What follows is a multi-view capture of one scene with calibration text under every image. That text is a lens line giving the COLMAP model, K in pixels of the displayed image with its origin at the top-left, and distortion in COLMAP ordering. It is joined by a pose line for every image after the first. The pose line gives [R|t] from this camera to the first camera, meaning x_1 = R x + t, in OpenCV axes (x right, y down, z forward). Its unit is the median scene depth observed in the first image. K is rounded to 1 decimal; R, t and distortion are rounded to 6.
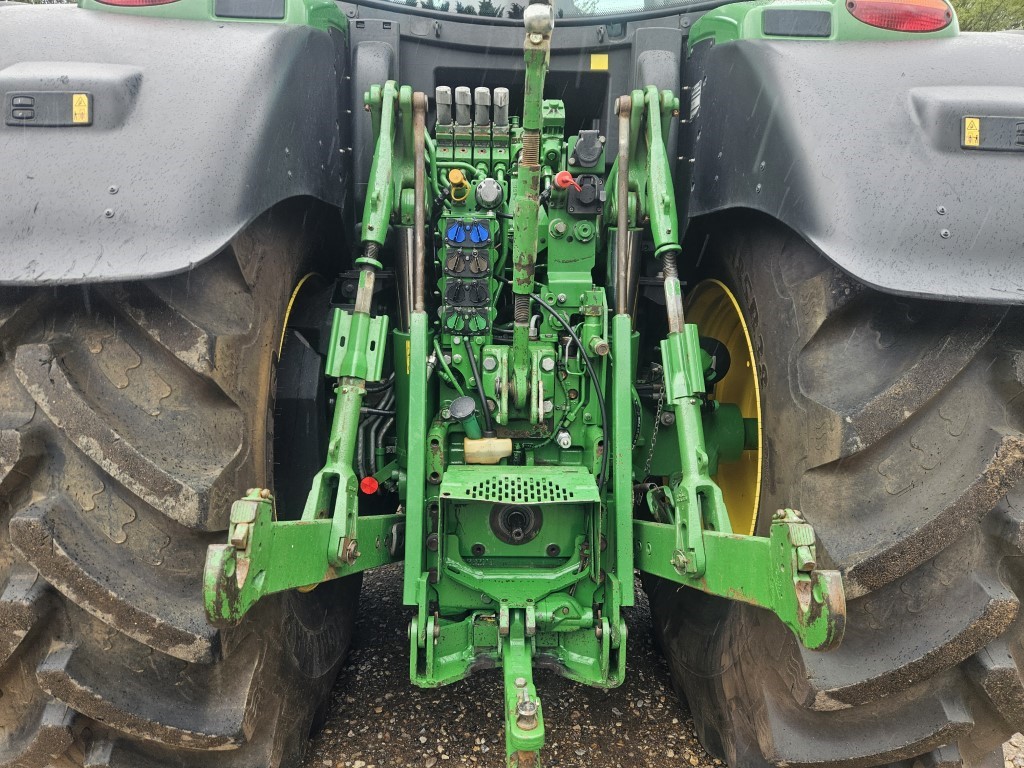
lens RADIAL K [[704.9, 0, 503.9], [0, 704.9, 384.5], [0, 0, 1]] dist [0.111439, -0.112905]
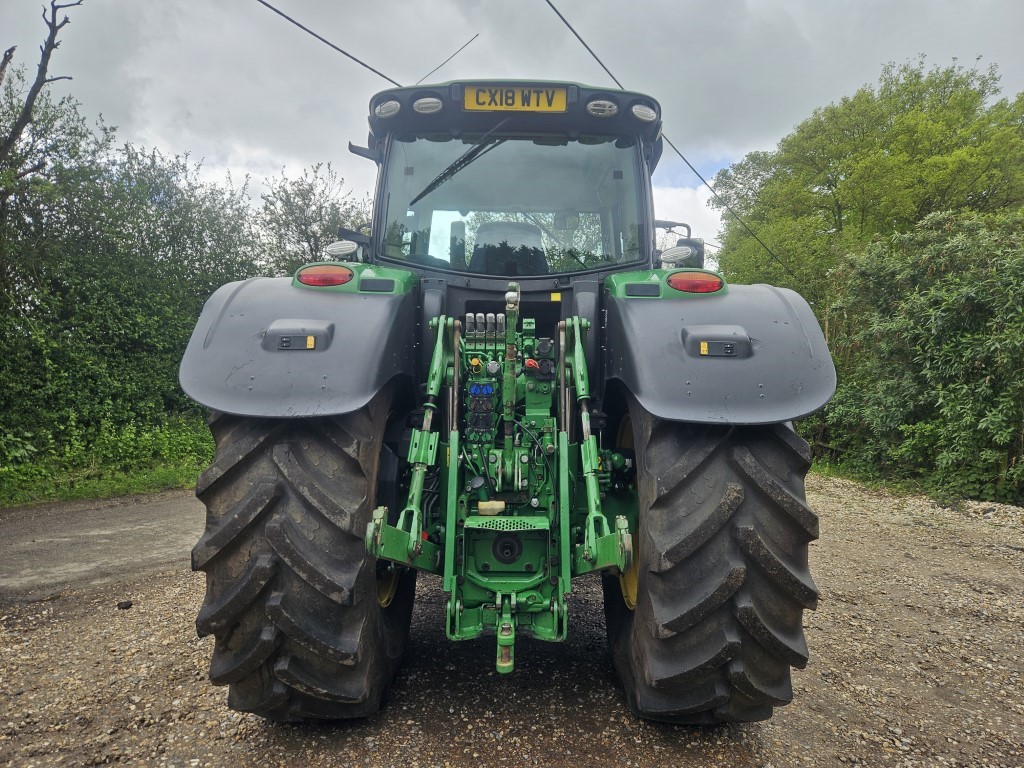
lens RADIAL K [[704.9, 0, 503.9], [0, 704.9, 384.5], [0, 0, 1]] dist [0.111439, -0.112905]
pose [[0.999174, -0.004972, -0.040321, 0.086435], [-0.003063, 0.980443, -0.196780, 0.144957], [0.040511, 0.196741, 0.979618, -0.854202]]
